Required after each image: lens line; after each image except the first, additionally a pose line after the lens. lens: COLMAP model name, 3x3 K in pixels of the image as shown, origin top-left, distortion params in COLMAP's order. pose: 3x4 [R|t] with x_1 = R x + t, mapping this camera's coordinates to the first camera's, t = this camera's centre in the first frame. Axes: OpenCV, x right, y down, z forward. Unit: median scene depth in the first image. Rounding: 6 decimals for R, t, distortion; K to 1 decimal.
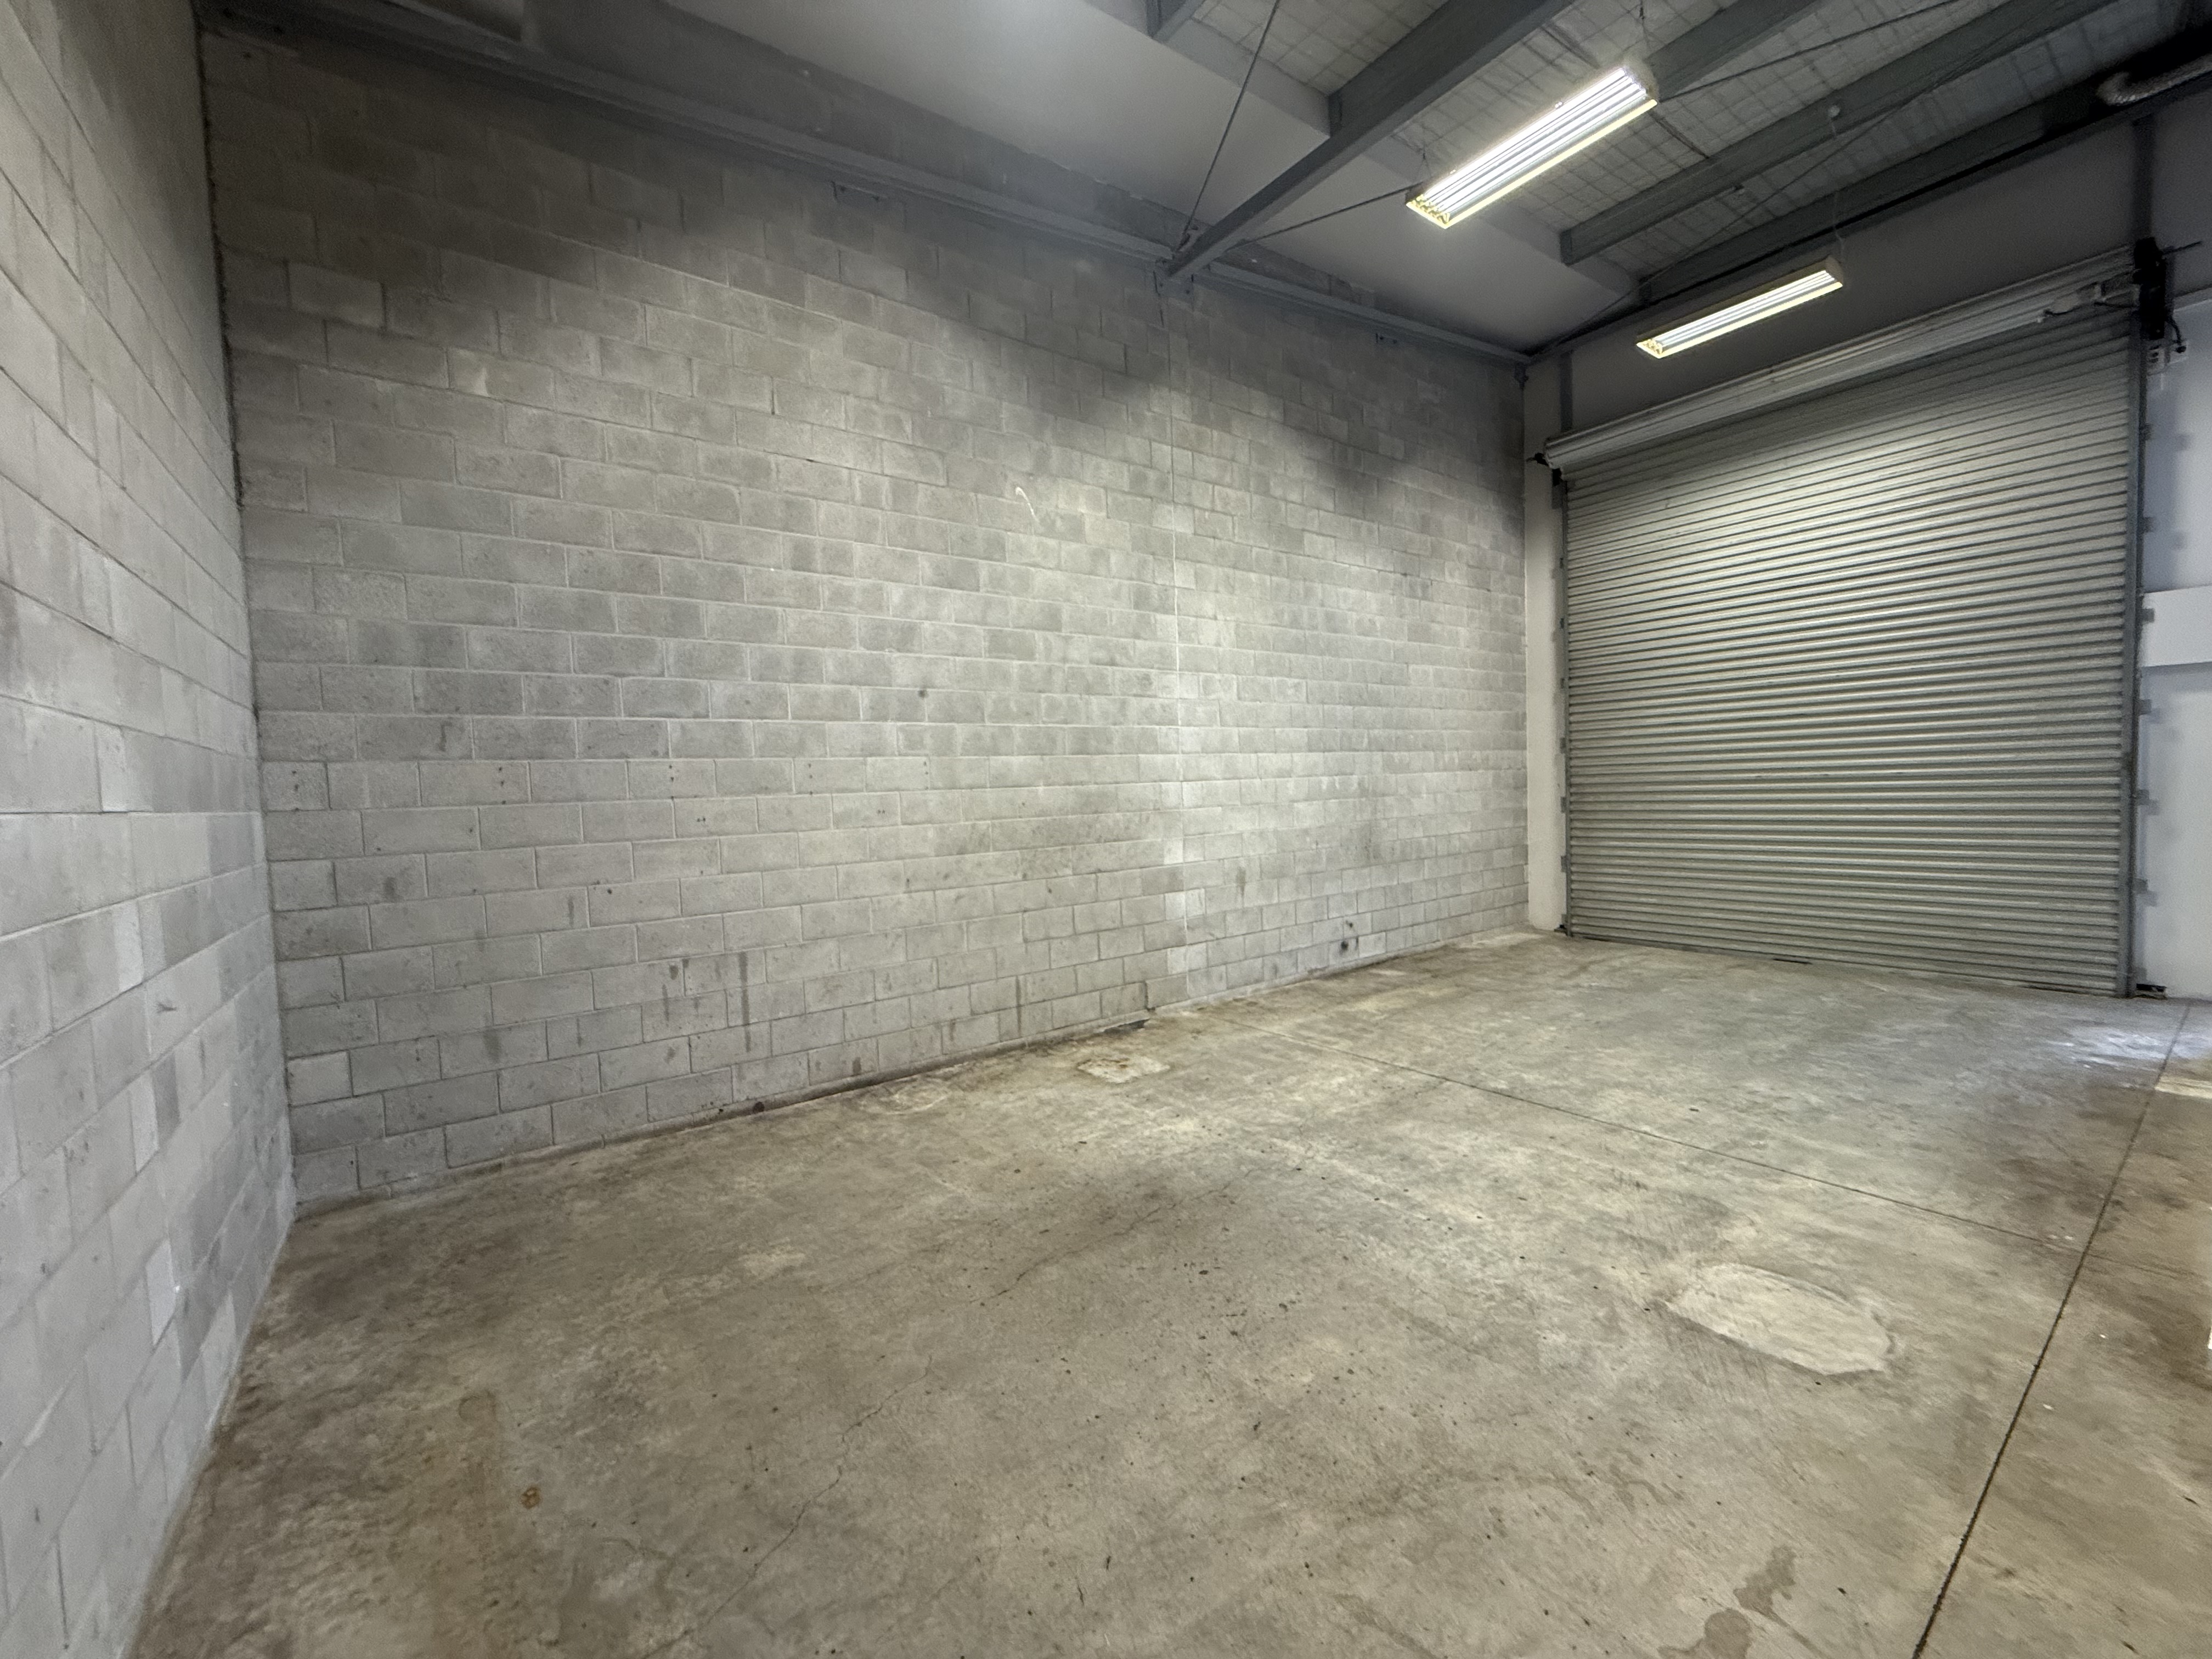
lens RADIAL K [[881.9, 0, 1098.4], [0, 881.9, 832.1], [0, 0, 1]] dist [-0.000602, 0.000014]
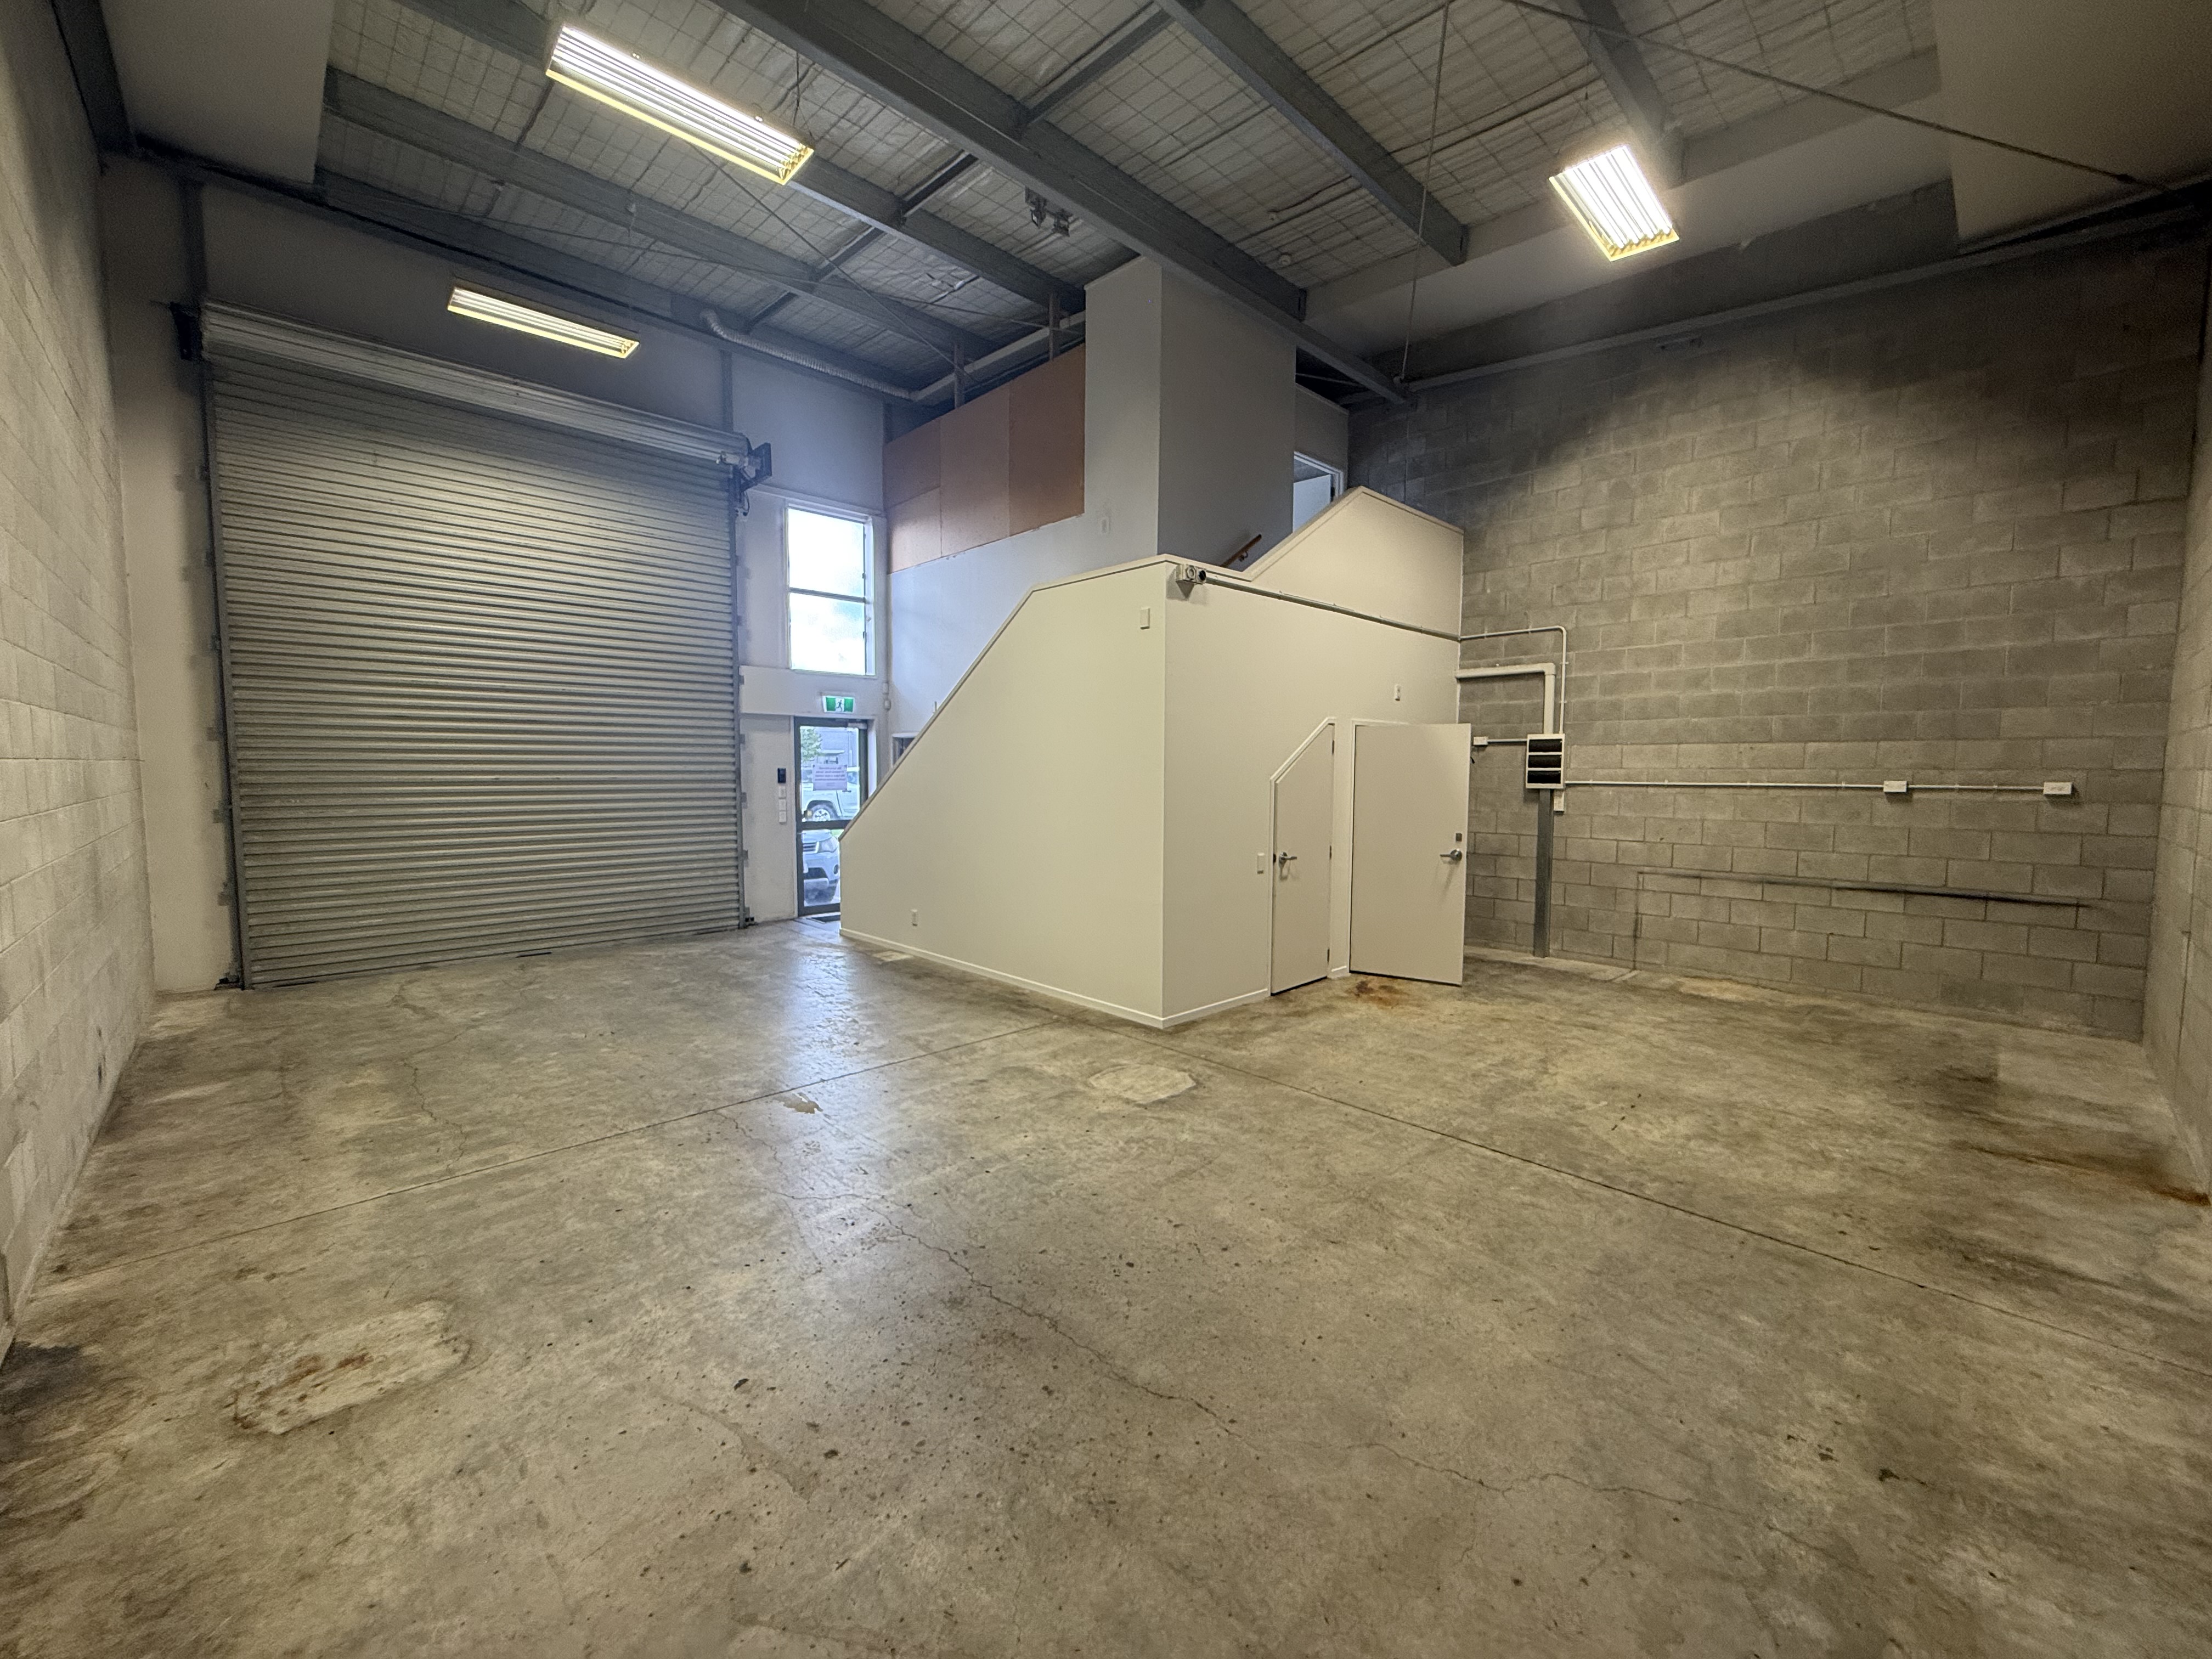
lens RADIAL K [[881.9, 0, 1098.4], [0, 881.9, 832.1], [0, 0, 1]] dist [-0.000602, 0.000014]
pose [[-0.127882, -0.038072, 0.991058, -0.649237], [0.051121, 0.997682, 0.044923, -0.023853], [-0.990471, 0.056409, -0.125639, 0.878992]]
